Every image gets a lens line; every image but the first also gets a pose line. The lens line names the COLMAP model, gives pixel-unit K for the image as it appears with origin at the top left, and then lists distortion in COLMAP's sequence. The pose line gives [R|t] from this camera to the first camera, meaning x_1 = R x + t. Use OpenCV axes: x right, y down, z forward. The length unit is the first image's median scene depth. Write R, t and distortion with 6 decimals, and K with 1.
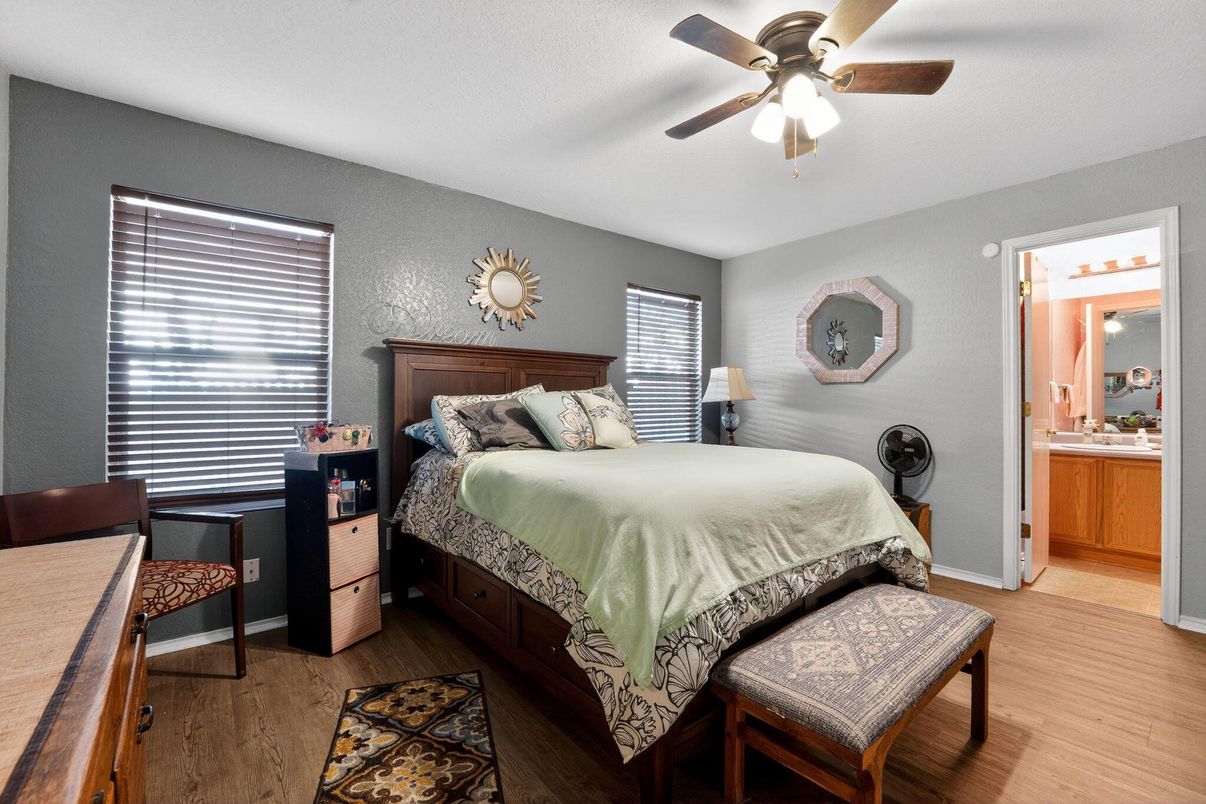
lens RADIAL K [[512.1, 0, 603.0], [0, 512.1, 402.0], [0, 0, 1]] dist [-0.019821, -0.000143]
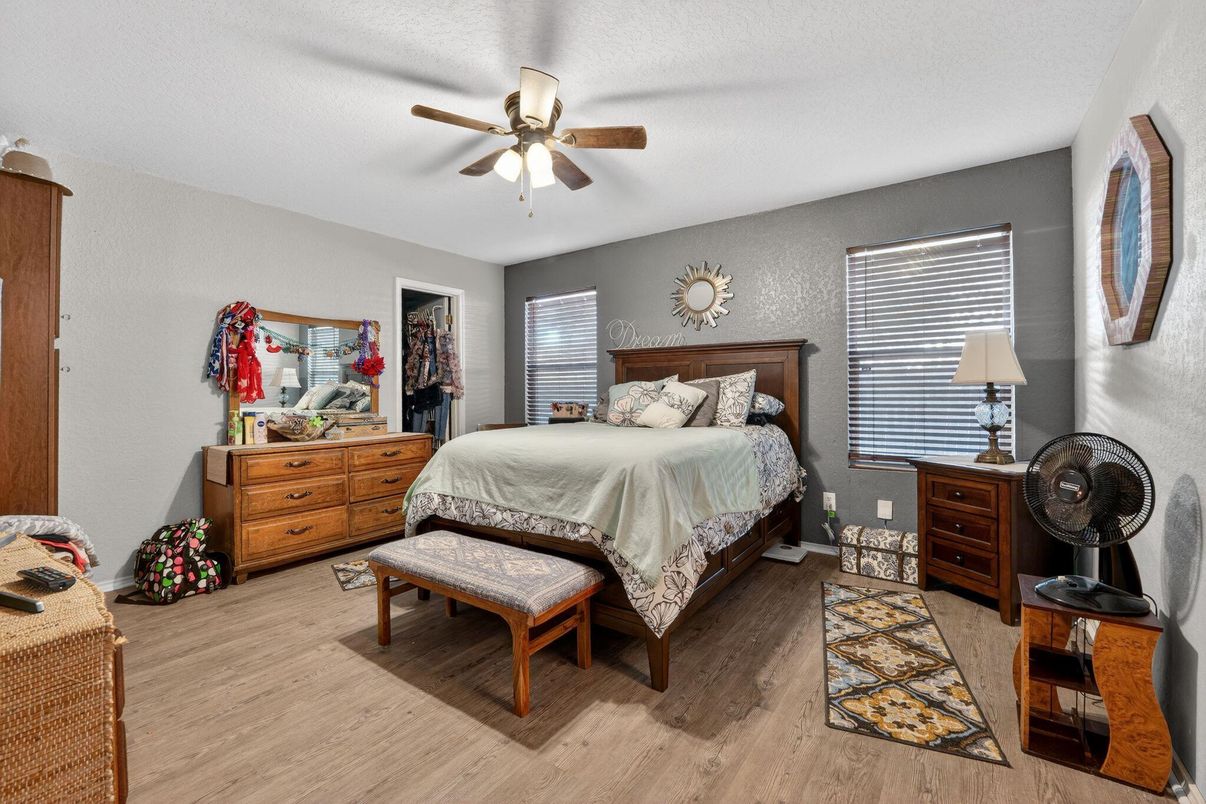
lens RADIAL K [[512.1, 0, 603.0], [0, 512.1, 402.0], [0, 0, 1]] dist [-0.019821, -0.000143]
pose [[0.261967, 0.017189, -0.964924, 1.610631], [0.004668, 0.999807, 0.019078, 0.009255], [0.965065, -0.009502, 0.261837, 0.807115]]
